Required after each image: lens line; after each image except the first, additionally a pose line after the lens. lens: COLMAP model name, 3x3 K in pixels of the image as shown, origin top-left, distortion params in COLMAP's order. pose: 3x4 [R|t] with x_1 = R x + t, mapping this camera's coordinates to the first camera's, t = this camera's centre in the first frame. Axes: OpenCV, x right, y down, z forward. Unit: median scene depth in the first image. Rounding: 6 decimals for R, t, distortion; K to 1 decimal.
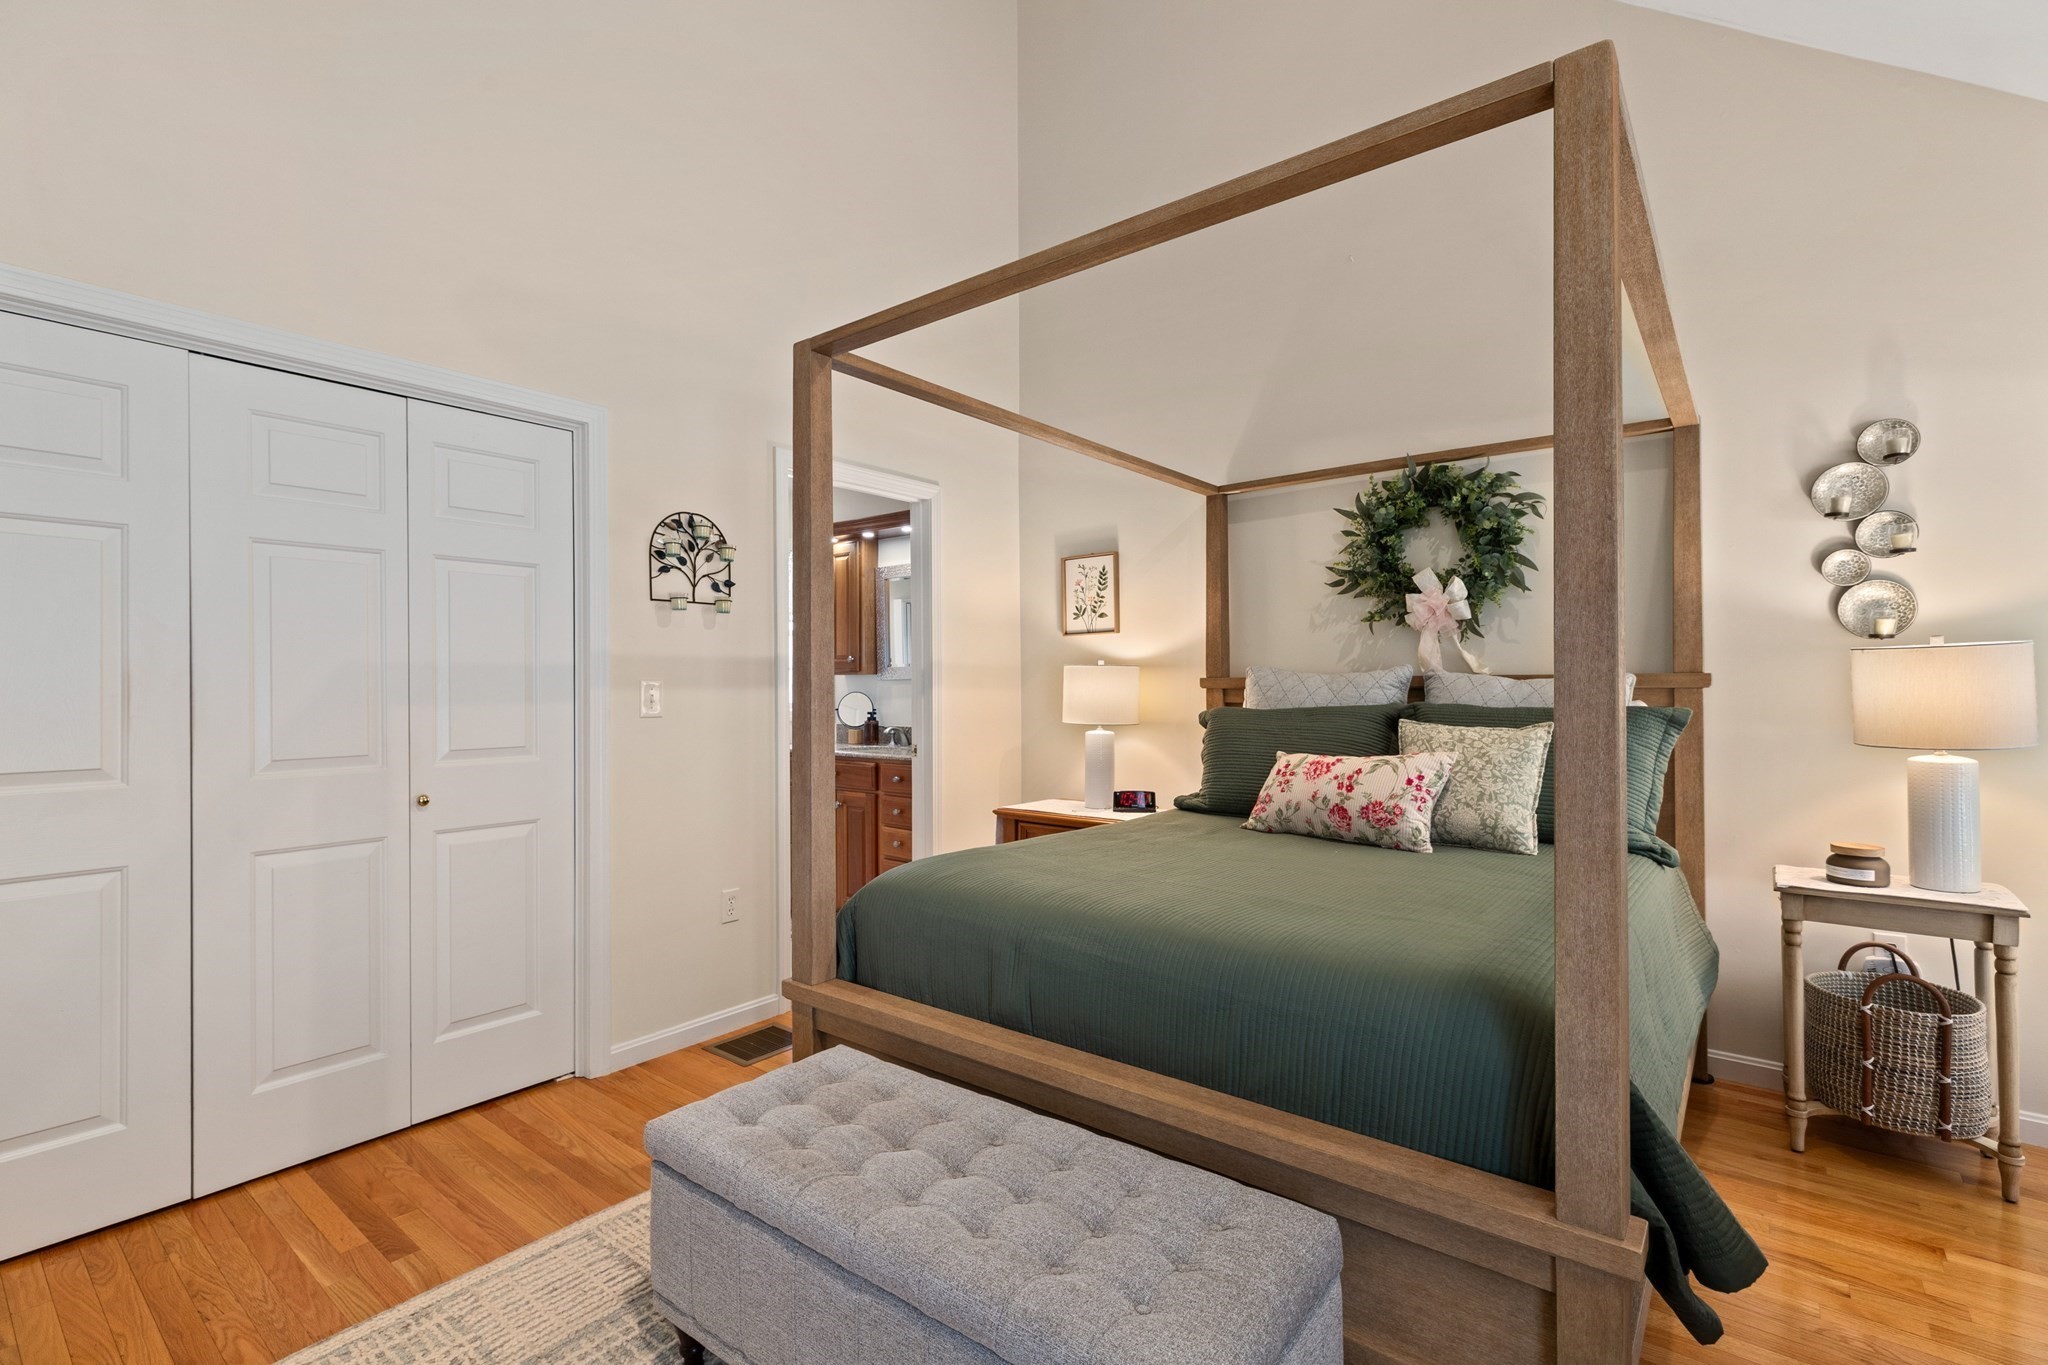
lens RADIAL K [[925.5, 0, 1024.0], [0, 925.5, 682.5], [0, 0, 1]] dist [0.003729, -0.000417]
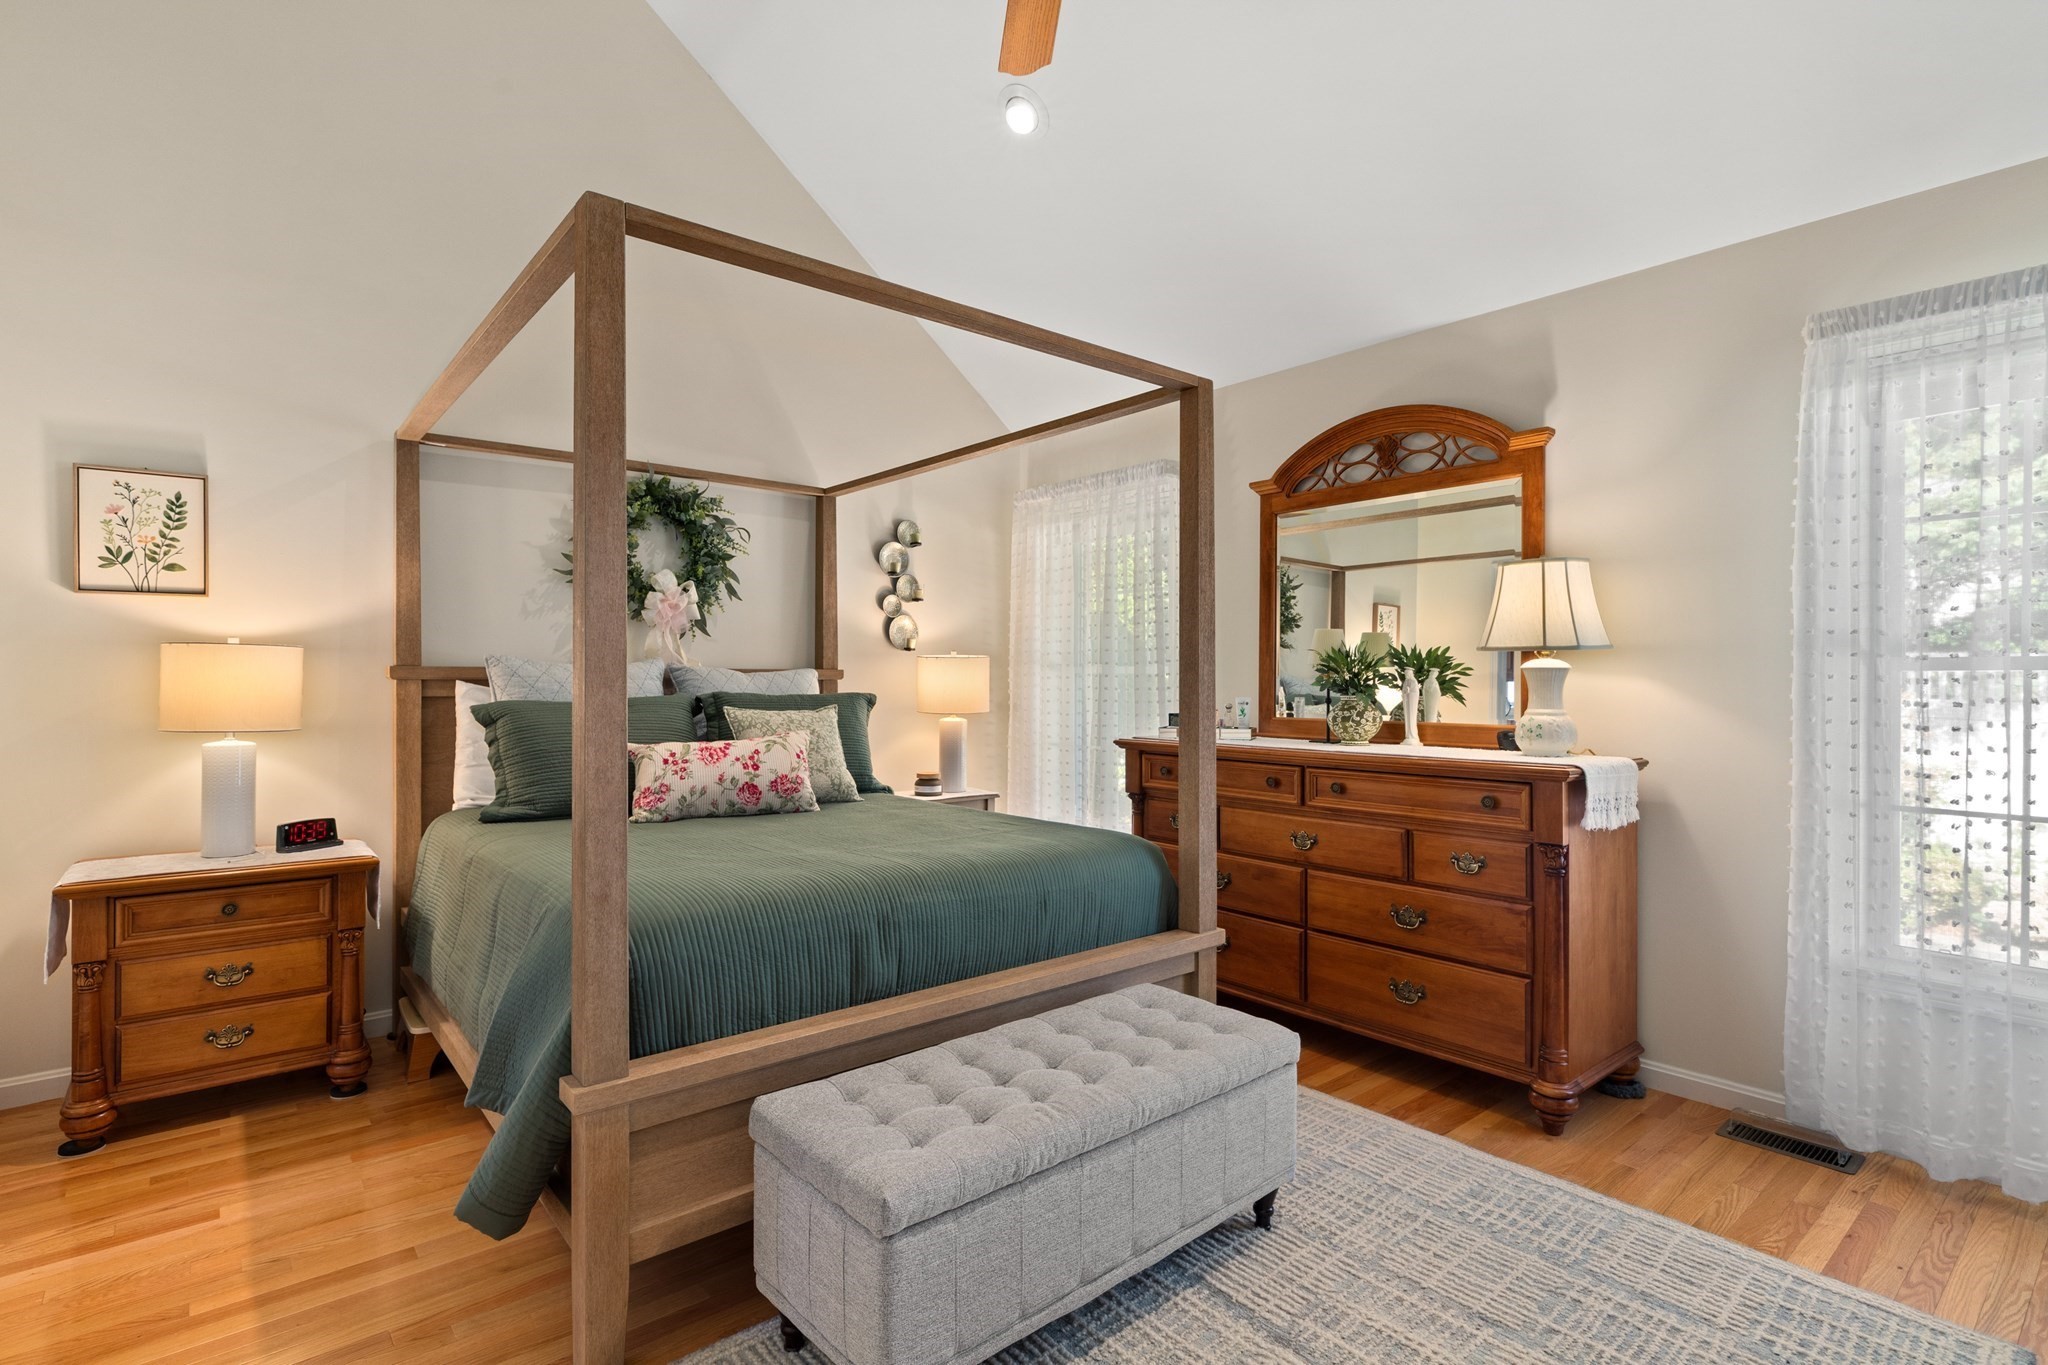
lens RADIAL K [[982.7, 0, 1024.0], [0, 982.7, 682.5], [0, 0, 1]] dist [-0.001979, -0.000358]
pose [[0.200510, -0.000018, 0.979692, -0.702431], [-0.007086, 0.999974, 0.001469, 0.005515], [-0.979666, -0.007237, 0.200504, 0.398144]]
